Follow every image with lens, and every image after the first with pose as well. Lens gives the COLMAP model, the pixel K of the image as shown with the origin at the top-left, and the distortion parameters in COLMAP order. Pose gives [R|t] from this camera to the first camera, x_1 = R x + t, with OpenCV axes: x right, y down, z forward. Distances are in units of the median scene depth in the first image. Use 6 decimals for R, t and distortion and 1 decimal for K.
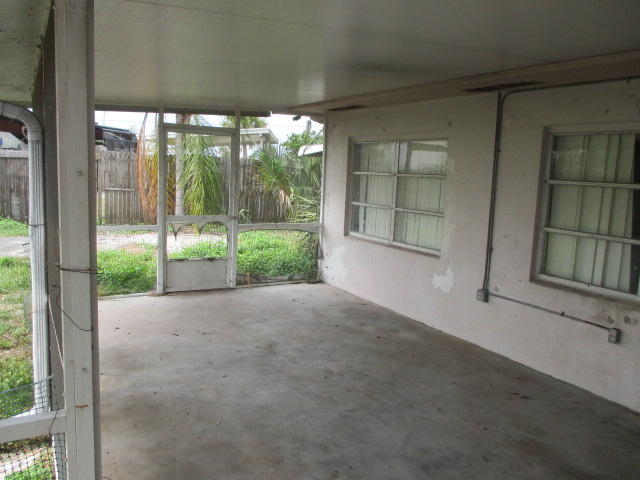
lens RADIAL K [[535.7, 0, 322.2], [0, 535.7, 240.7], [0, 0, 1]] dist [-0.039844, 0.002263]
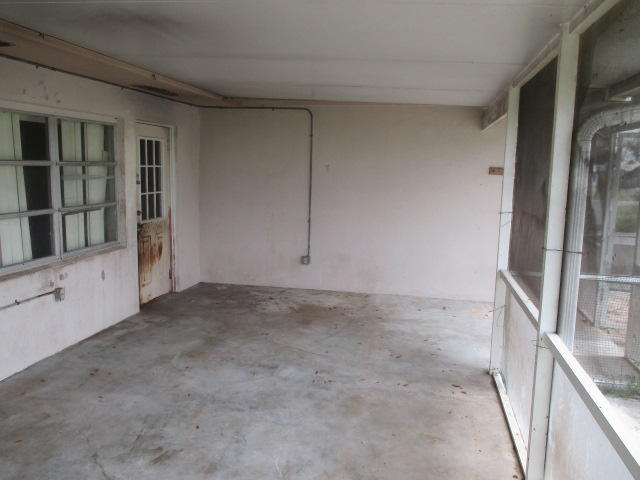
lens RADIAL K [[535.7, 0, 322.3], [0, 535.7, 240.4], [0, 0, 1]] dist [-0.039844, 0.002263]
pose [[-0.759403, -0.147822, 0.633606, -0.627913], [0.033136, 0.963797, 0.264571, -0.231741], [-0.649776, 0.221911, -0.727012, 1.525390]]
